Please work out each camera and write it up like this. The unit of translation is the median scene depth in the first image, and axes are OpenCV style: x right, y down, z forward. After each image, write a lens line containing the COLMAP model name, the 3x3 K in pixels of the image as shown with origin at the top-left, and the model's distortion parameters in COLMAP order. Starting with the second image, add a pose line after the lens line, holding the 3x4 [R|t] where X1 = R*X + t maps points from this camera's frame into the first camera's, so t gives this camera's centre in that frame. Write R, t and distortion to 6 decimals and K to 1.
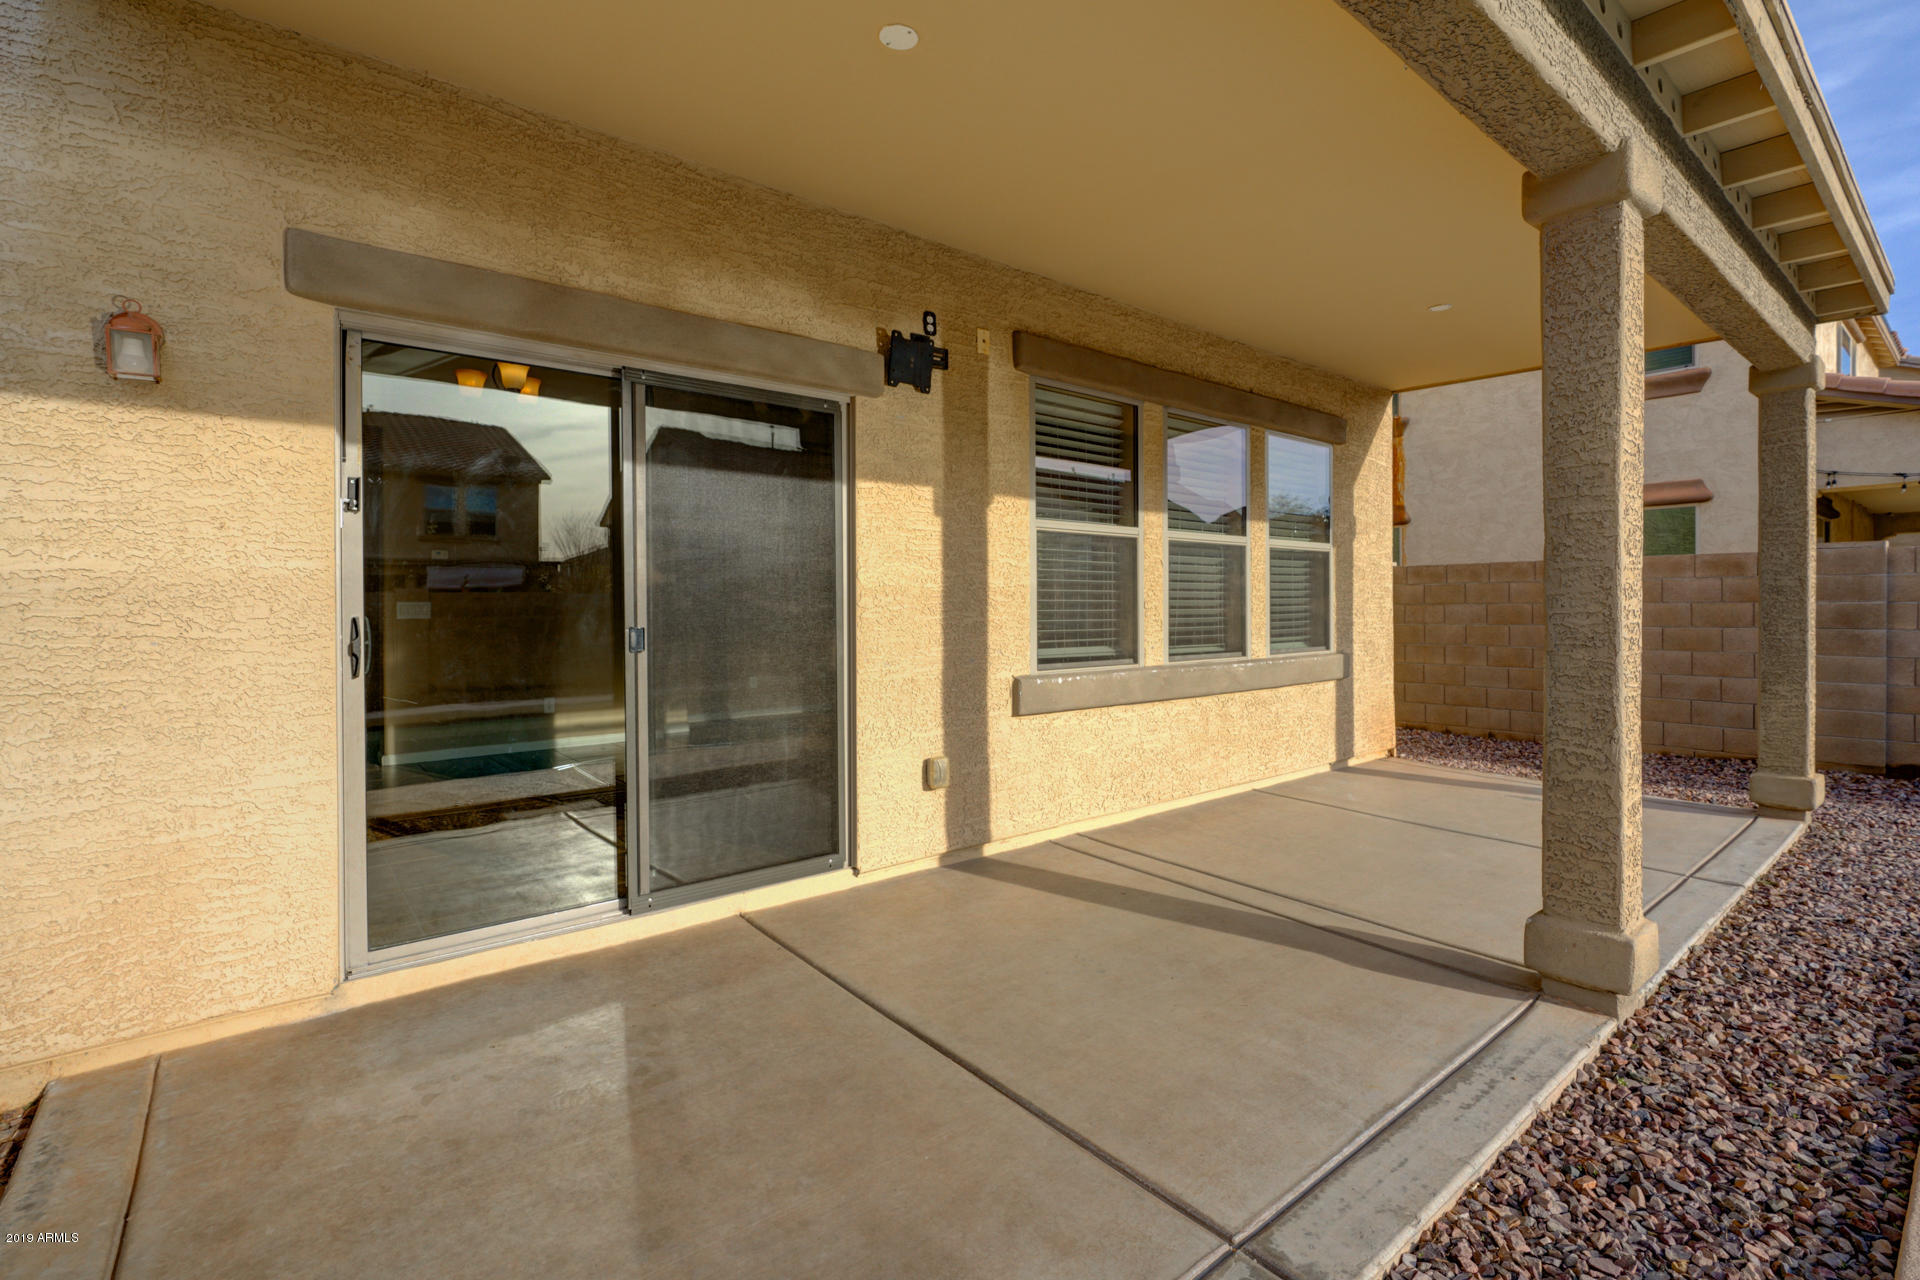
lens RADIAL K [[864.3, 0, 956.5], [0, 864.3, 605.5], [0, 0, 1]] dist [-0.009866, 0.002389]
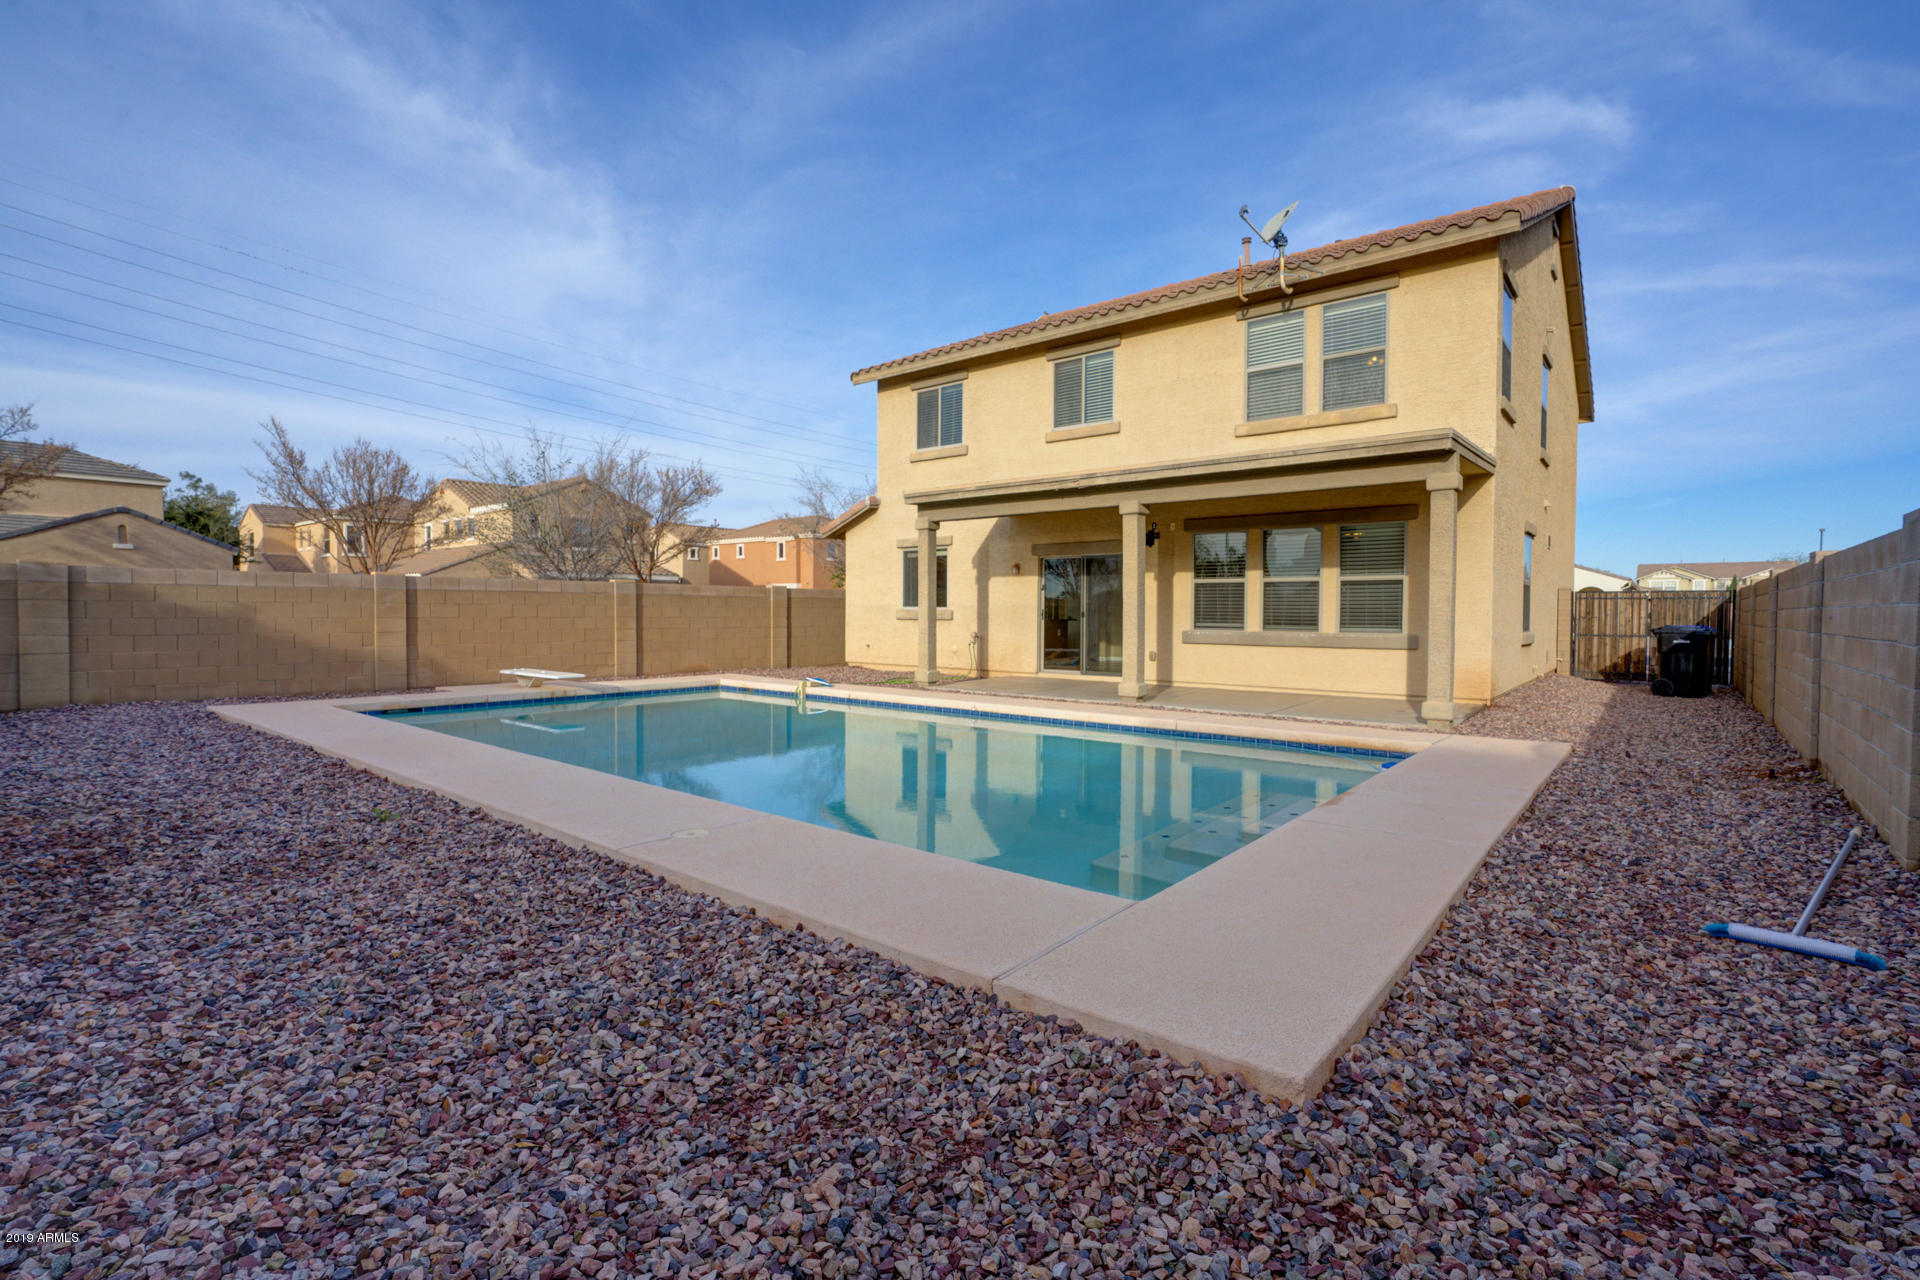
lens RADIAL K [[864.3, 0, 971.9], [0, 864.3, 628.1], [0, 0, 1]] dist [-0.009866, 0.002389]
pose [[0.199557, 0.026401, -0.979530, 2.857006], [-0.001323, 0.999643, 0.026673, -0.008812], [0.979885, -0.004027, 0.199521, -0.360348]]
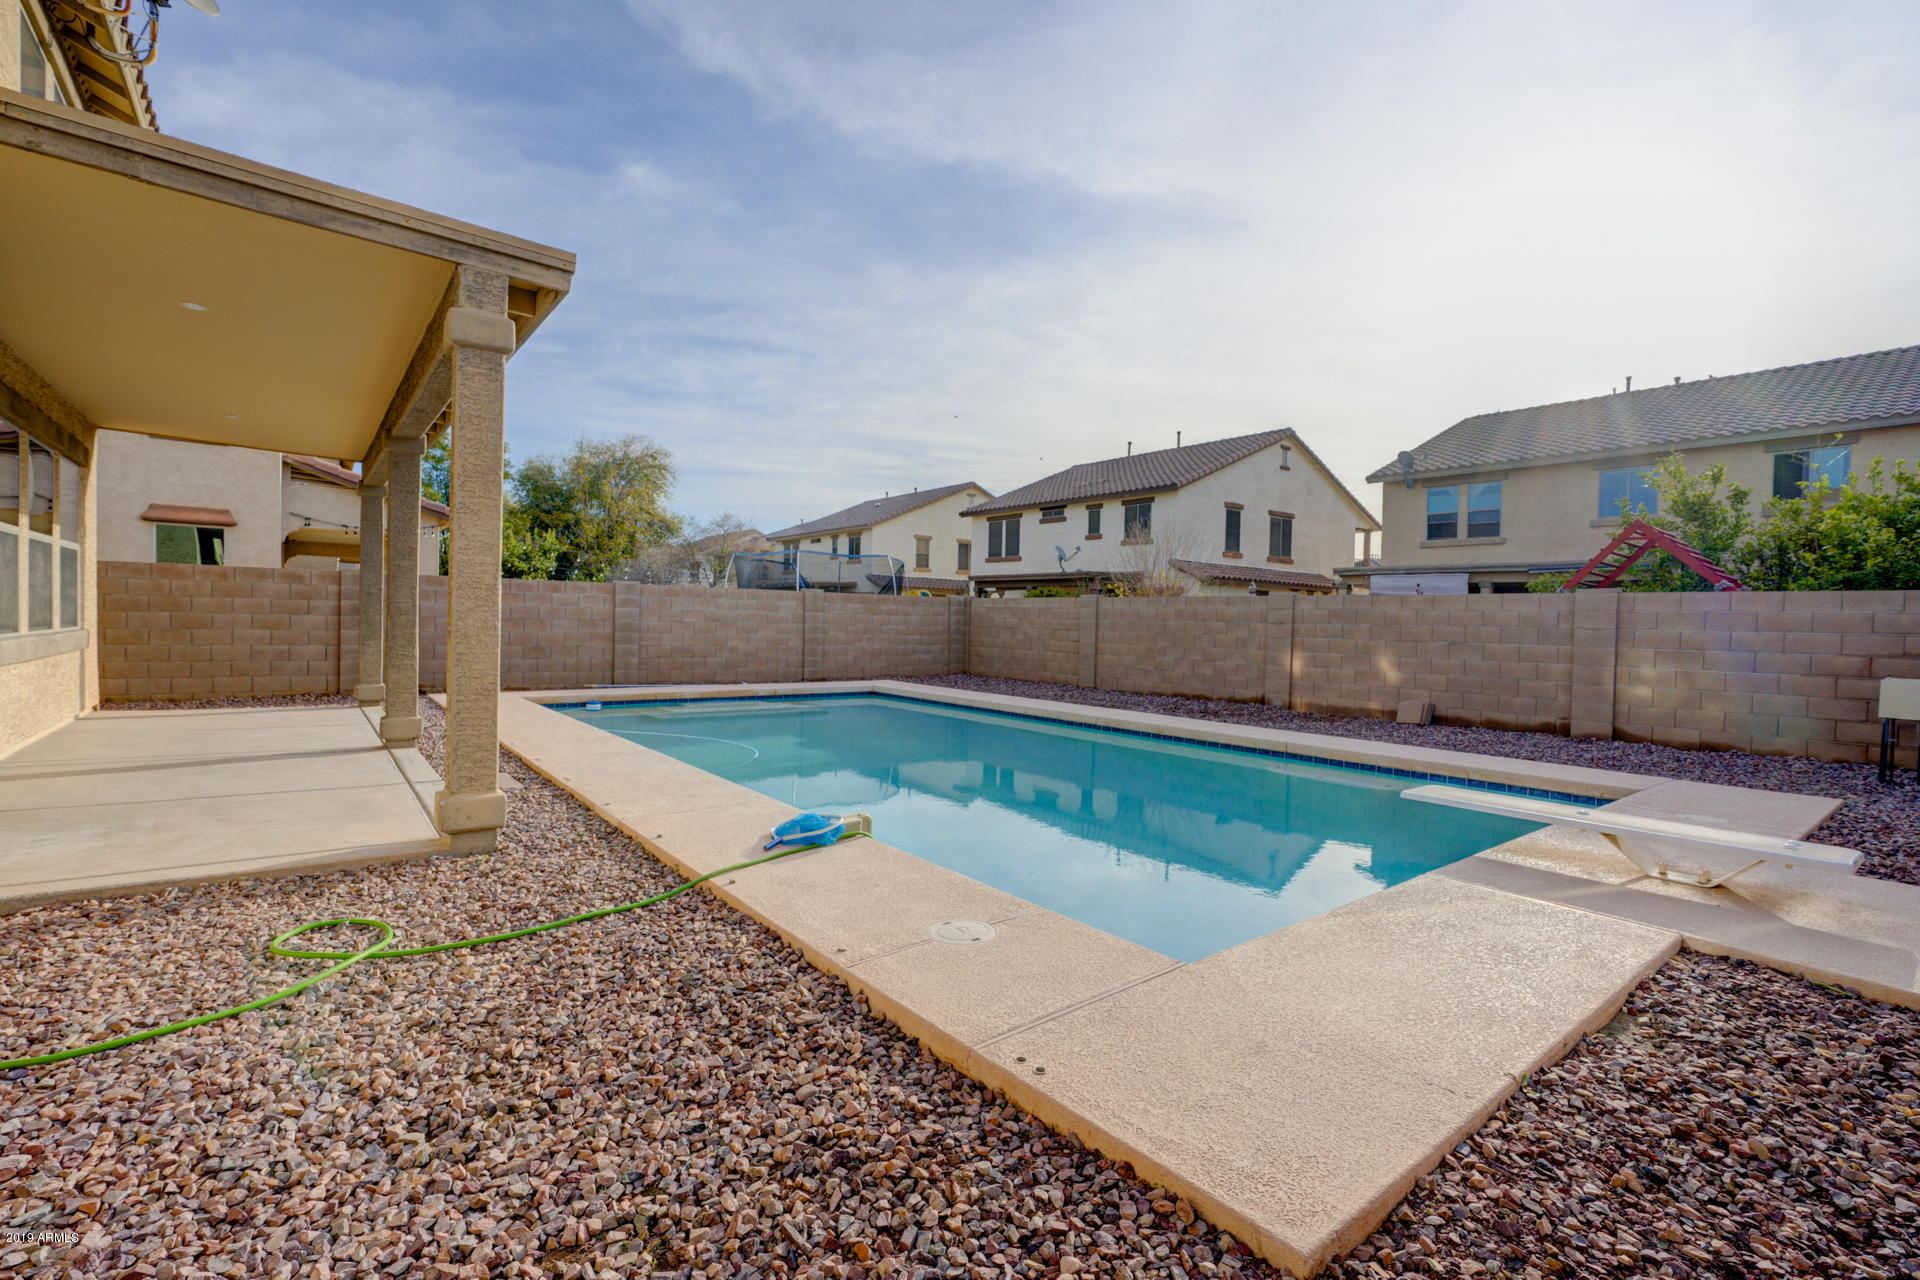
lens RADIAL K [[864.3, 0, 961.7], [0, 864.3, 636.1], [0, 0, 1]] dist [-0.009866, 0.002389]
pose [[0.014304, -0.011922, 0.999827, -1.176178], [-0.025309, 0.999604, 0.012281, 0.023120], [-0.999577, -0.025480, 0.013997, -0.480611]]
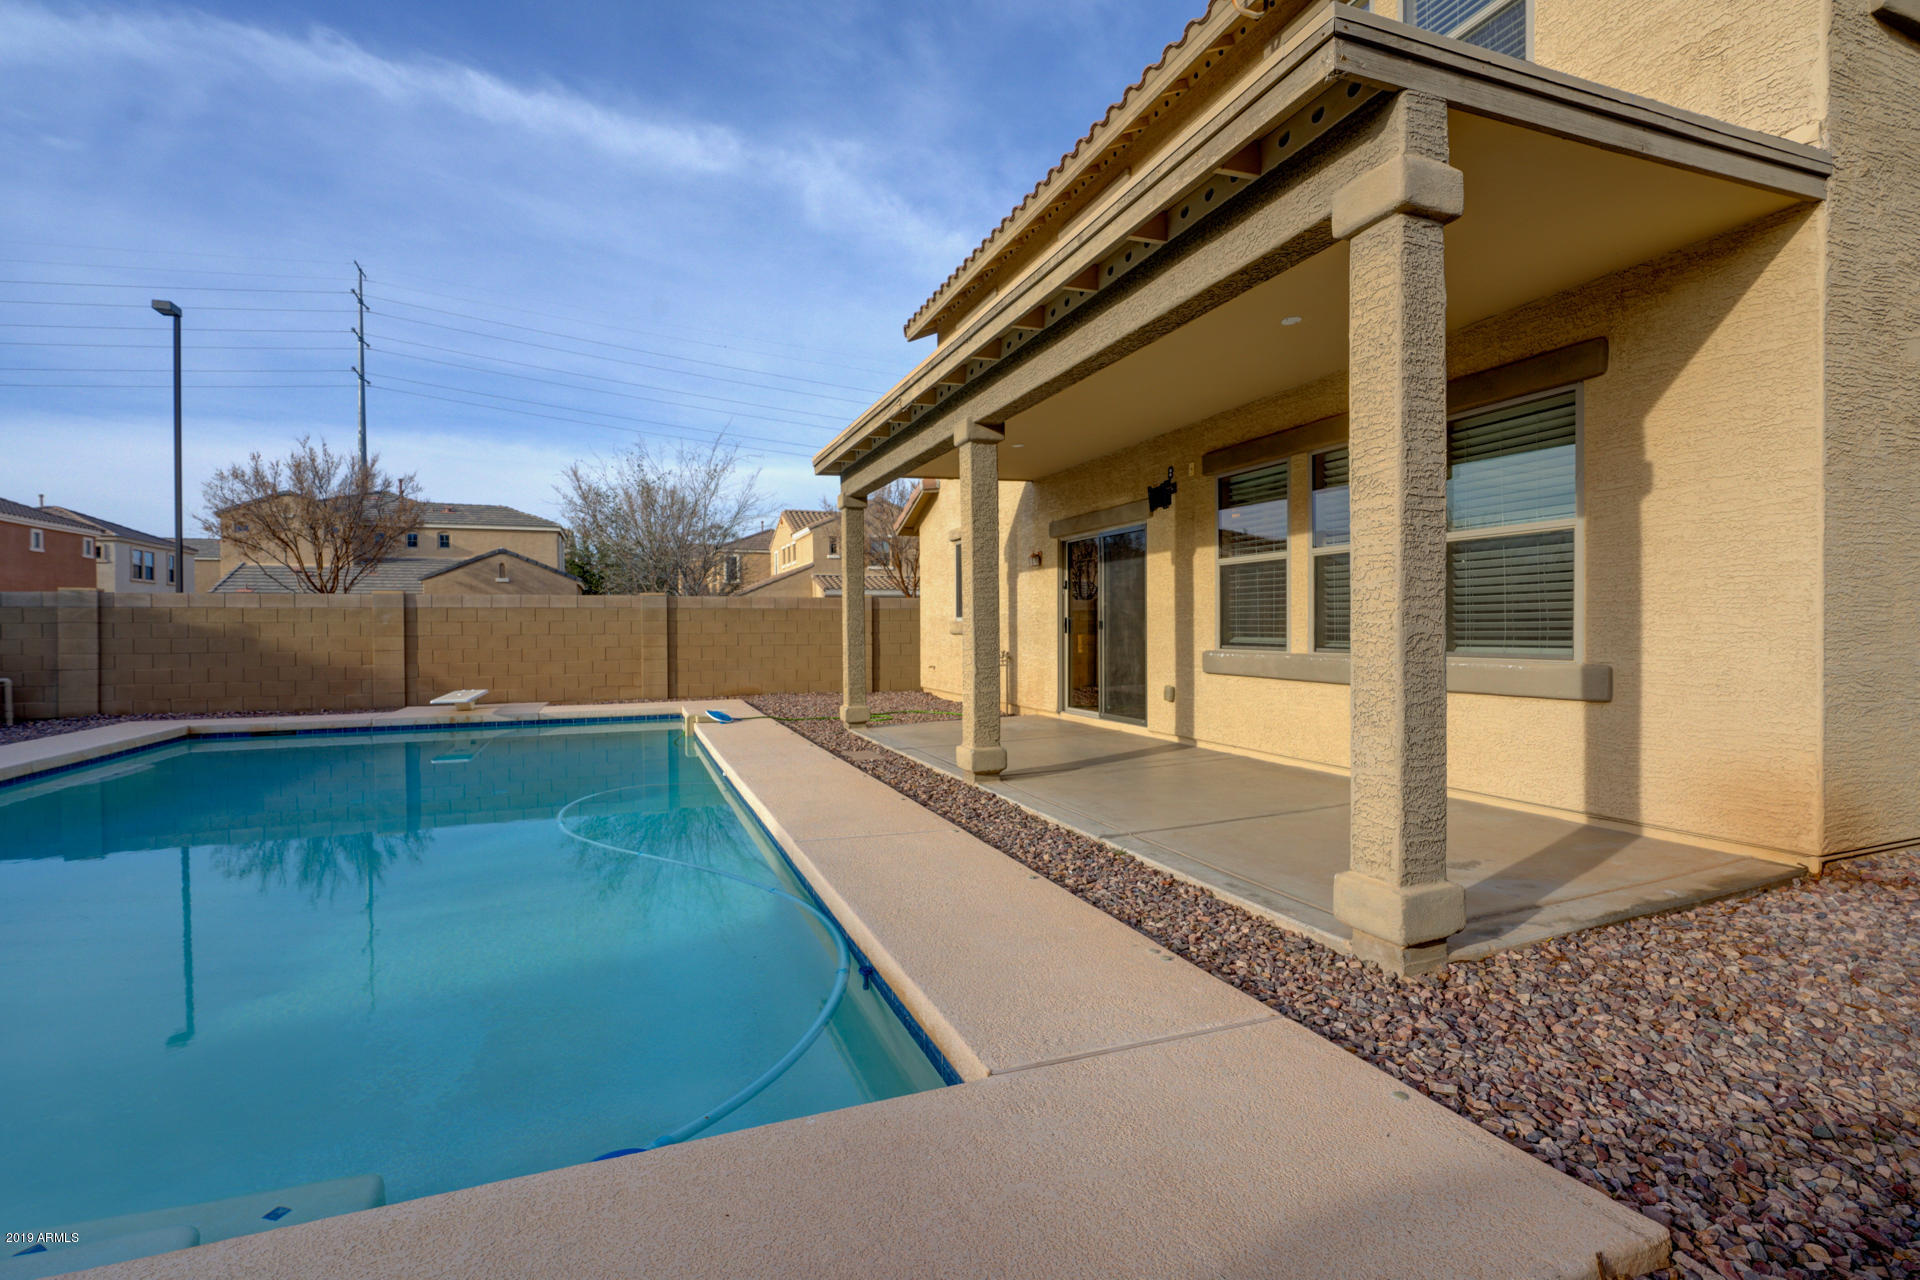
lens RADIAL K [[864.3, 0, 950.4], [0, 864.3, 641.8], [0, 0, 1]] dist [-0.009866, 0.002389]
pose [[-0.310877, 0.024892, -0.950124, 1.831117], [0.013706, 0.999670, 0.021706, 0.017520], [0.950351, -0.006274, -0.311115, 1.007946]]
